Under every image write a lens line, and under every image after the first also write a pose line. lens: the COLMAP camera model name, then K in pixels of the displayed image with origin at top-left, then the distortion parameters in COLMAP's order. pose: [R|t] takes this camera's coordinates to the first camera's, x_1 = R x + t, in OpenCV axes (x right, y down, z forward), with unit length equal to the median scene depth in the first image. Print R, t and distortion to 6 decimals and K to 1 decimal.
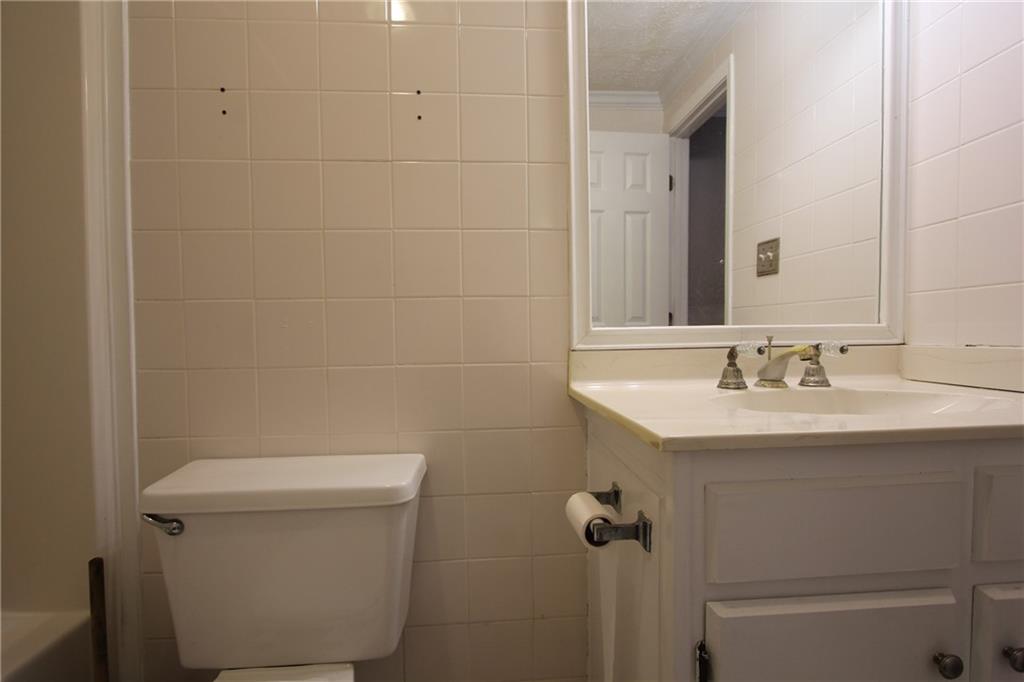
lens RADIAL K [[485.7, 0, 512.3], [0, 485.7, 345.9], [0, 0, 1]] dist [-0.004200, -0.000043]
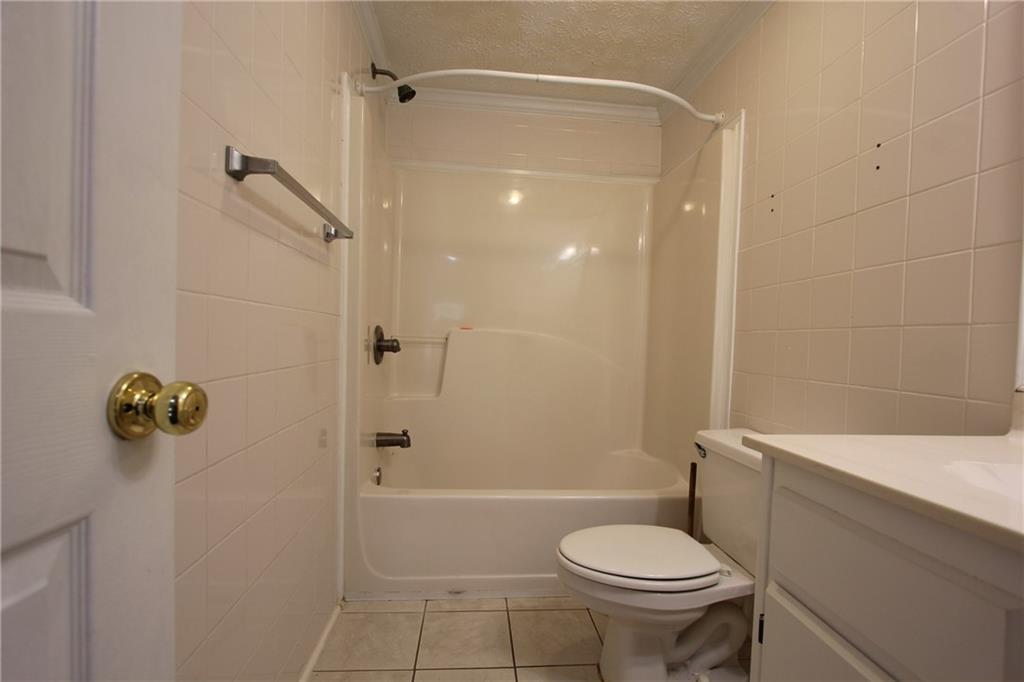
lens RADIAL K [[485.7, 0, 513.3], [0, 485.7, 343.9], [0, 0, 1]] dist [-0.004200, -0.000043]
pose [[0.020771, 0.021672, -0.999549, 0.909907], [-0.058926, 0.998054, 0.020415, -0.035756], [0.998046, 0.058475, 0.022007, 0.154103]]
